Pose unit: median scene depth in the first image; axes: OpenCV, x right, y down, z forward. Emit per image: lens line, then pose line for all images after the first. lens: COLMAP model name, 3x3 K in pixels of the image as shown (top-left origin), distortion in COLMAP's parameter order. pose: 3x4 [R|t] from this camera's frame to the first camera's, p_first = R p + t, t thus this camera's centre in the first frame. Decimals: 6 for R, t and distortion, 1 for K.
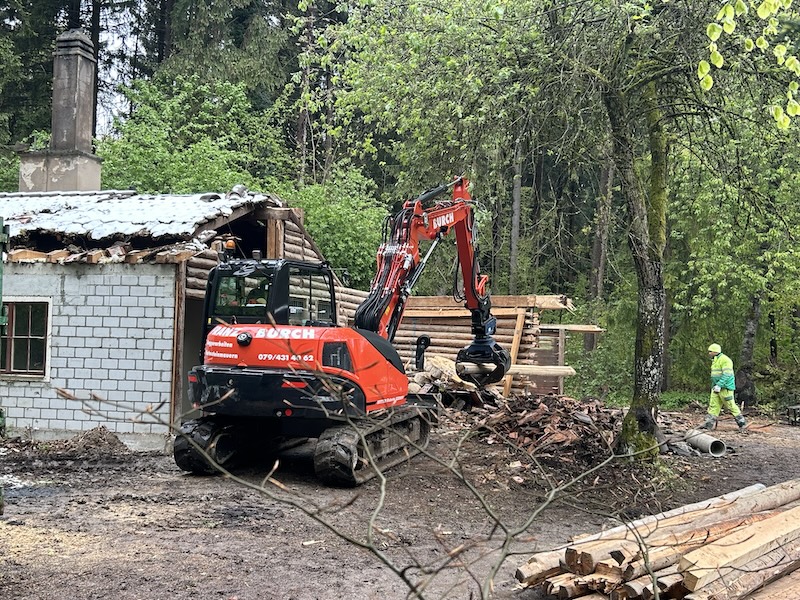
lens RADIAL K [[879.5, 0, 402.4], [0, 879.5, 304.4], [0, 0, 1]] dist [0.086020, 0.000000]
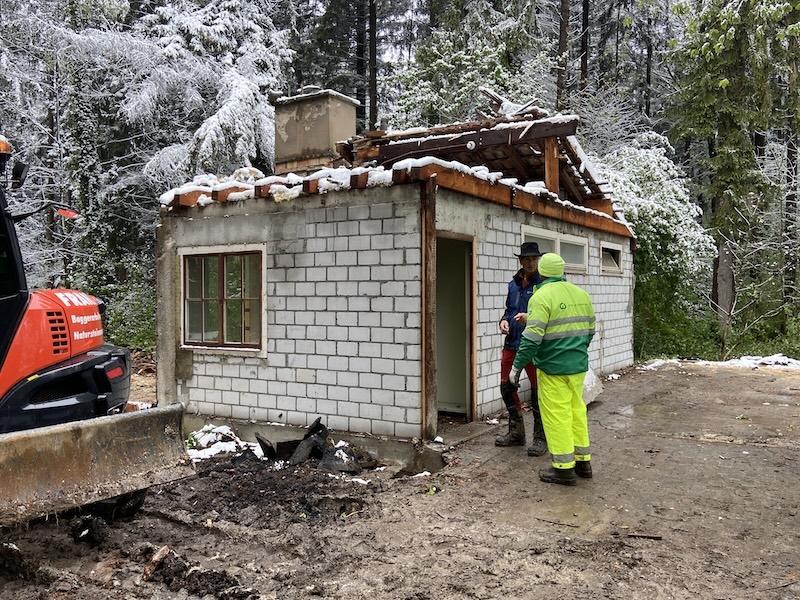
lens RADIAL K [[693.9, 0, 397.0], [0, 693.9, 298.7], [0, 0, 1]] dist [-0.015217, -0.002593]
pose [[0.948080, -0.030346, -0.316582, -0.109135], [0.049596, 0.997366, 0.052924, 0.012750], [0.314142, -0.065877, 0.947088, 0.492294]]
